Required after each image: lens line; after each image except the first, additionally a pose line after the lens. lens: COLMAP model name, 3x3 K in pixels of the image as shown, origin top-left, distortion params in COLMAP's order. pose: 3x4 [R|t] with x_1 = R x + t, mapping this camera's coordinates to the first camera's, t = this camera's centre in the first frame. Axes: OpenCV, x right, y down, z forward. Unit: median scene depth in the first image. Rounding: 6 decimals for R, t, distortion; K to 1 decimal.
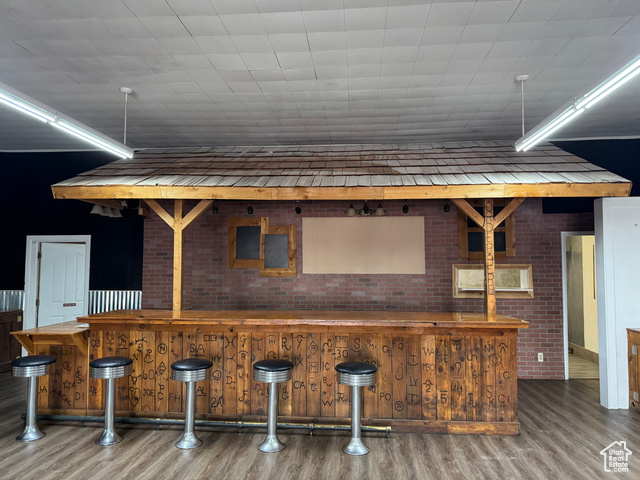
lens RADIAL K [[453.5, 0, 318.5], [0, 453.5, 245.8], [0, 0, 1]] dist [0.047739, -0.057555]
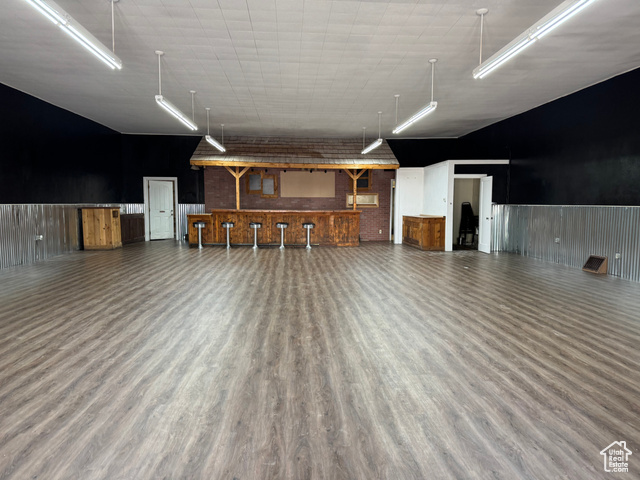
lens RADIAL K [[453.5, 0, 323.7], [0, 453.5, 244.8], [0, 0, 1]] dist [0.047739, -0.057555]
pose [[0.986960, -0.010092, 0.160649, -0.265385], [-0.012449, 0.990258, 0.138686, -0.024102], [-0.160484, -0.138878, 0.977219, -1.752558]]
